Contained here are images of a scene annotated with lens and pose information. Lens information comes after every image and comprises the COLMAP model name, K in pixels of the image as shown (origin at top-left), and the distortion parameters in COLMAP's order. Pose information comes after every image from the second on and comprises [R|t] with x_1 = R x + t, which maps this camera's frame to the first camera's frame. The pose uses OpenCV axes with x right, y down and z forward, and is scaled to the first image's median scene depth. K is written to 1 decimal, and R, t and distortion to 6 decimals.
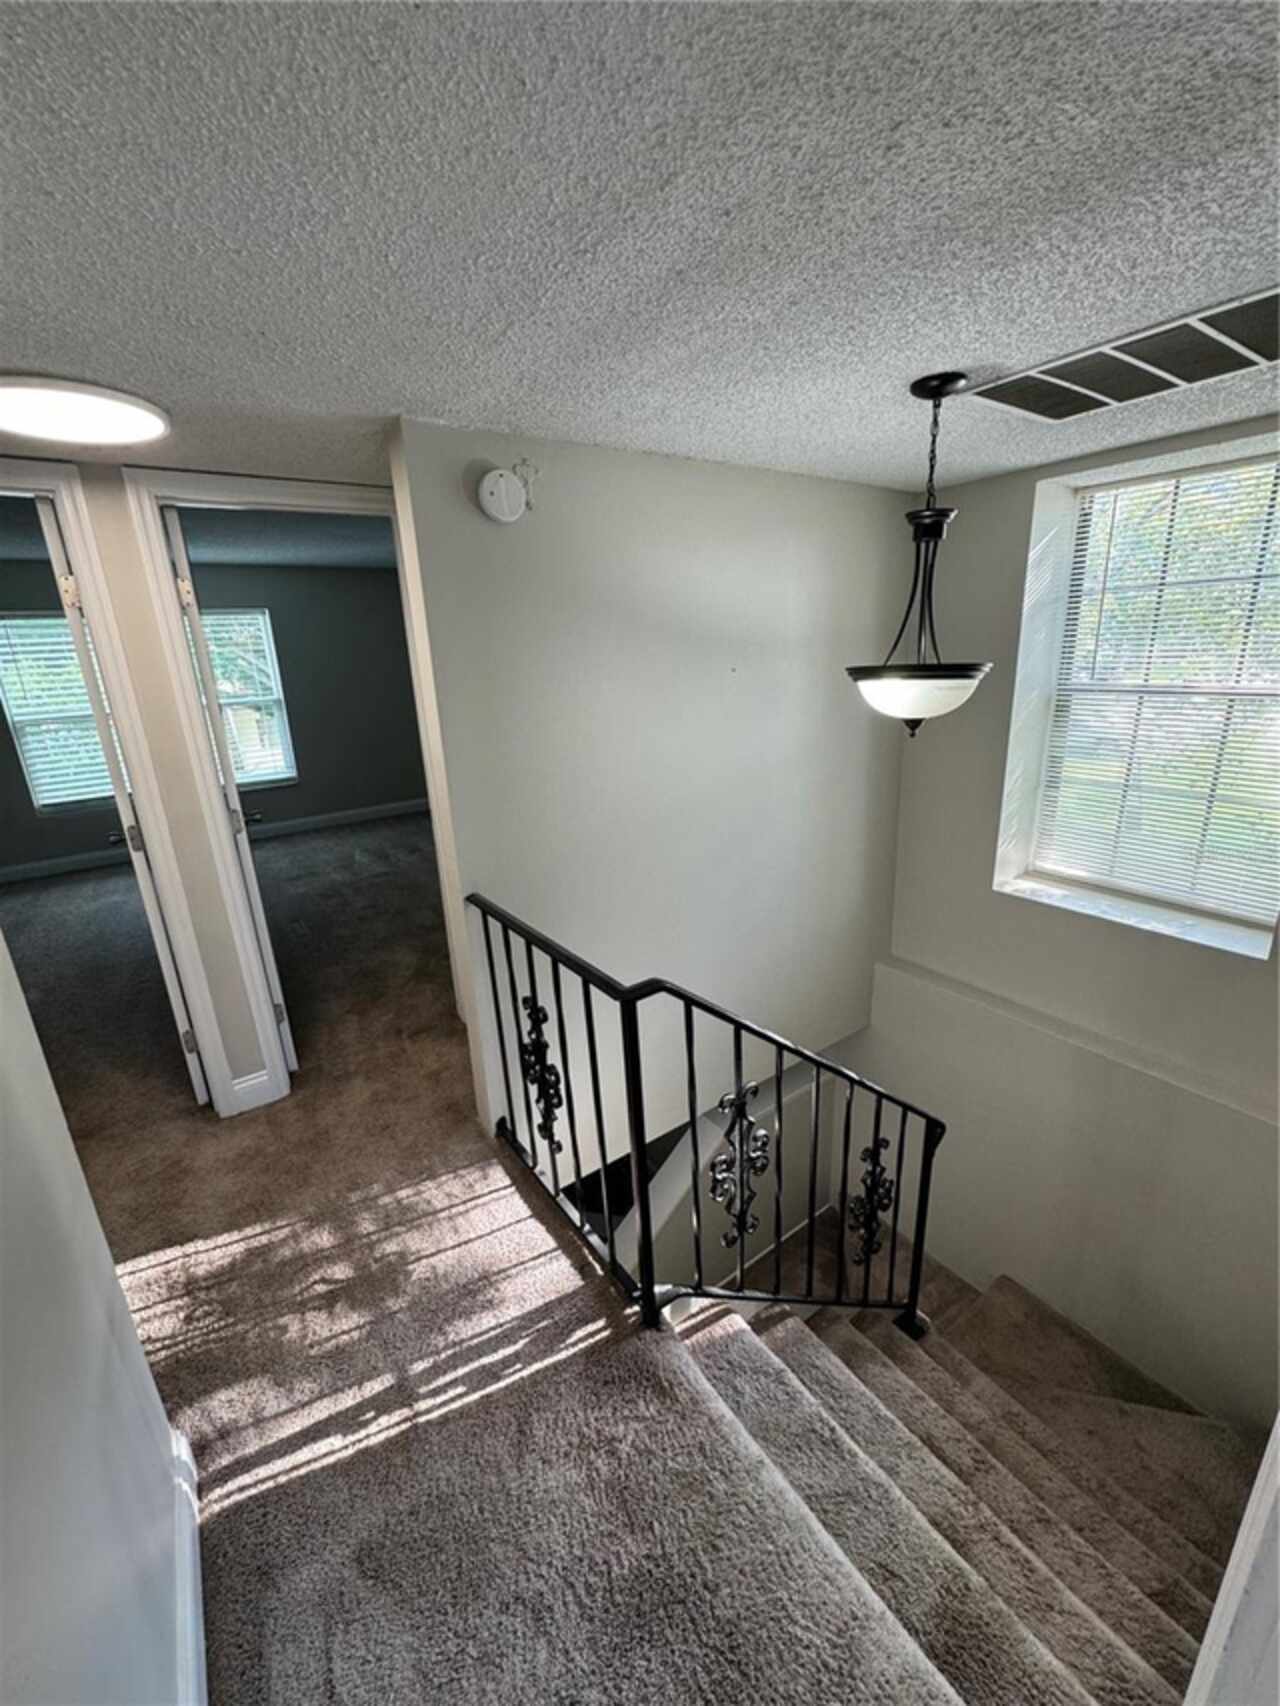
lens RADIAL K [[678.9, 0, 640.0], [0, 678.9, 853.0], [0, 0, 1]] dist [-0.001967, 0.000158]
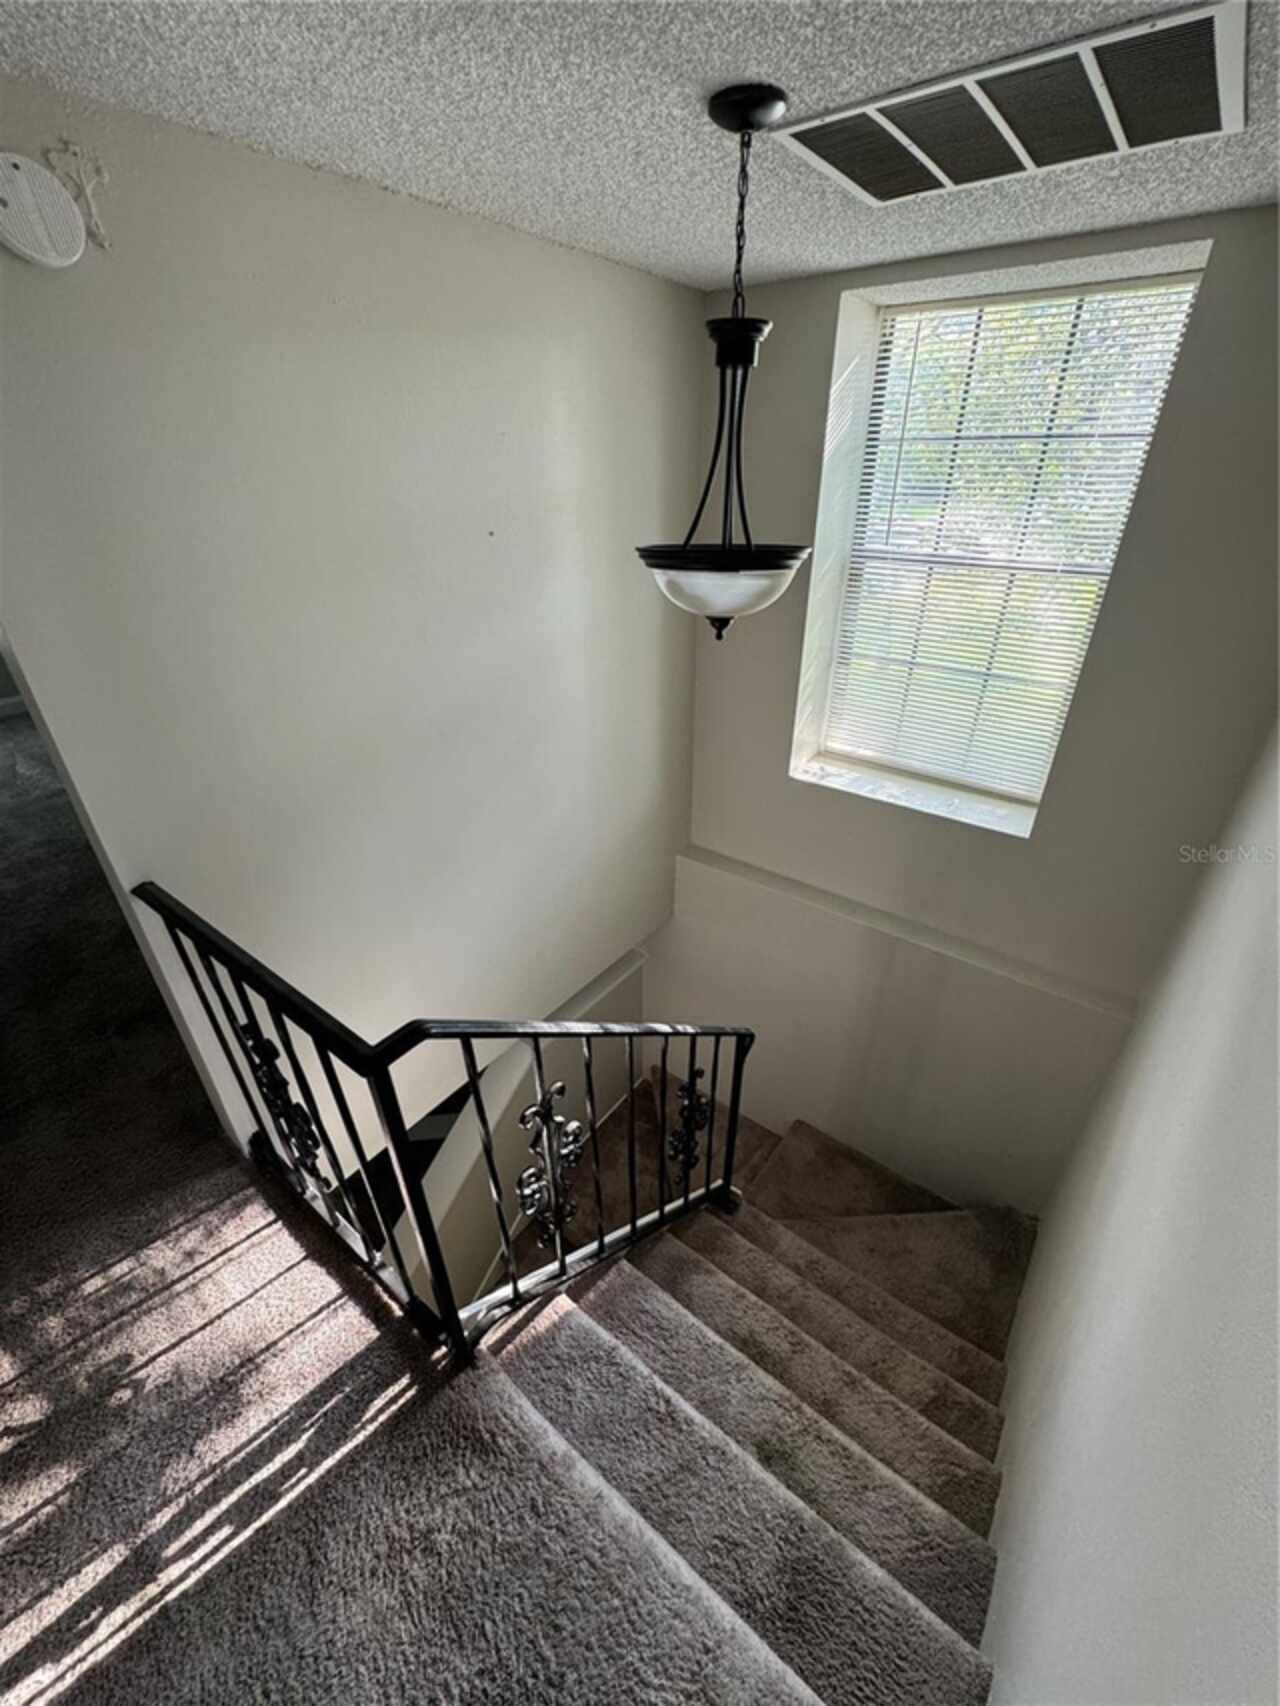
lens RADIAL K [[678.9, 0, 640.0], [0, 678.9, 853.0], [0, 0, 1]] dist [-0.001967, 0.000158]
pose [[0.953070, -0.116524, 0.279427, 0.065106], [0.052812, 0.972802, 0.225536, -0.128565], [-0.298108, -0.200194, 0.933303, 0.258668]]
